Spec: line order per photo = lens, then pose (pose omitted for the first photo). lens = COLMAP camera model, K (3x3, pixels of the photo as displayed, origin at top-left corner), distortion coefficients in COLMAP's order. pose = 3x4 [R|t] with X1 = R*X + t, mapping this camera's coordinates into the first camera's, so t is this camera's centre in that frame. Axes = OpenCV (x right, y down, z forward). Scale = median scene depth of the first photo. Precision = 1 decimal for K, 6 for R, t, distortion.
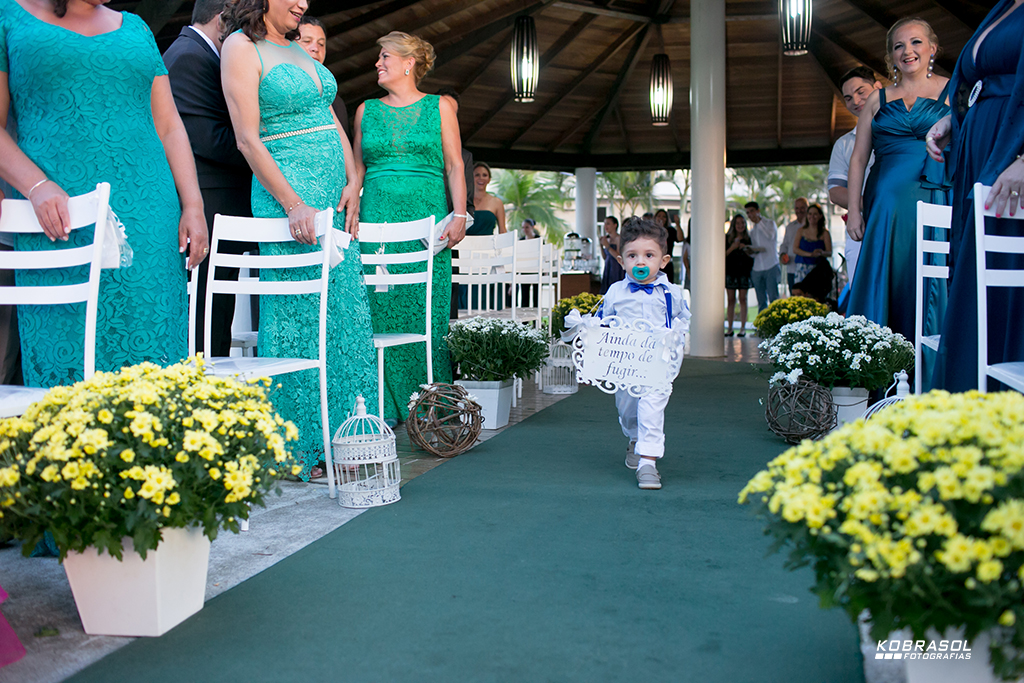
lens RADIAL K [[994.5, 0, 514.0], [0, 994.5, 328.5], [0, 0, 1]] dist [-0.086475, 0.111264]
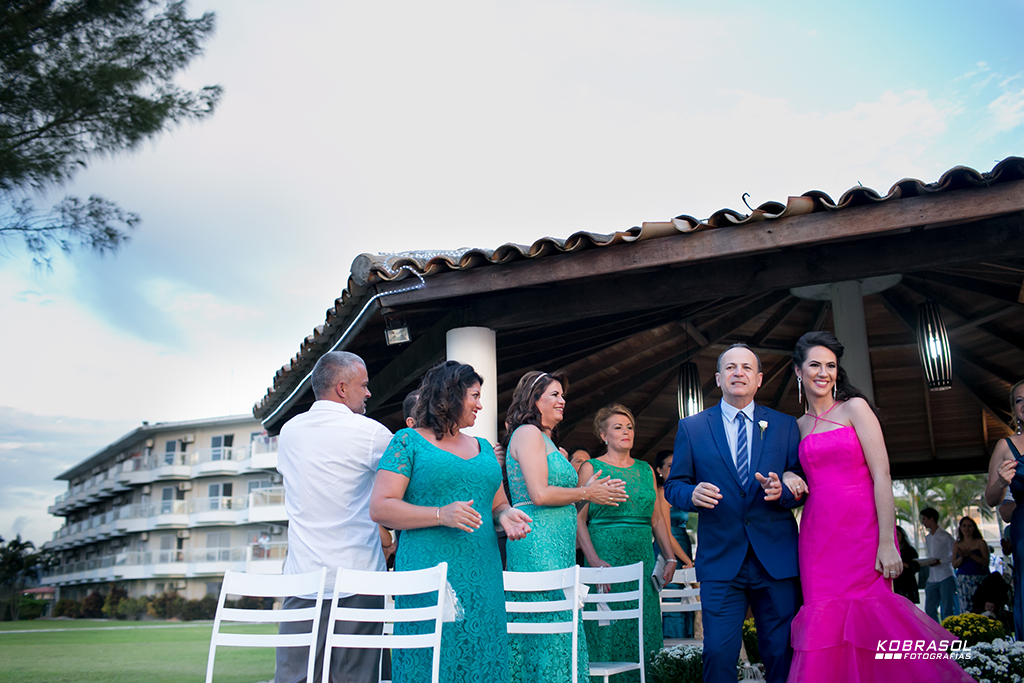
lens RADIAL K [[994.5, 0, 514.0], [0, 994.5, 328.5], [0, 0, 1]] dist [-0.086475, 0.111264]
pose [[0.988967, -0.047653, -0.140261, -0.021514], [0.003283, 0.953665, -0.300852, -0.008197], [0.148099, 0.297072, 0.943300, -0.102797]]
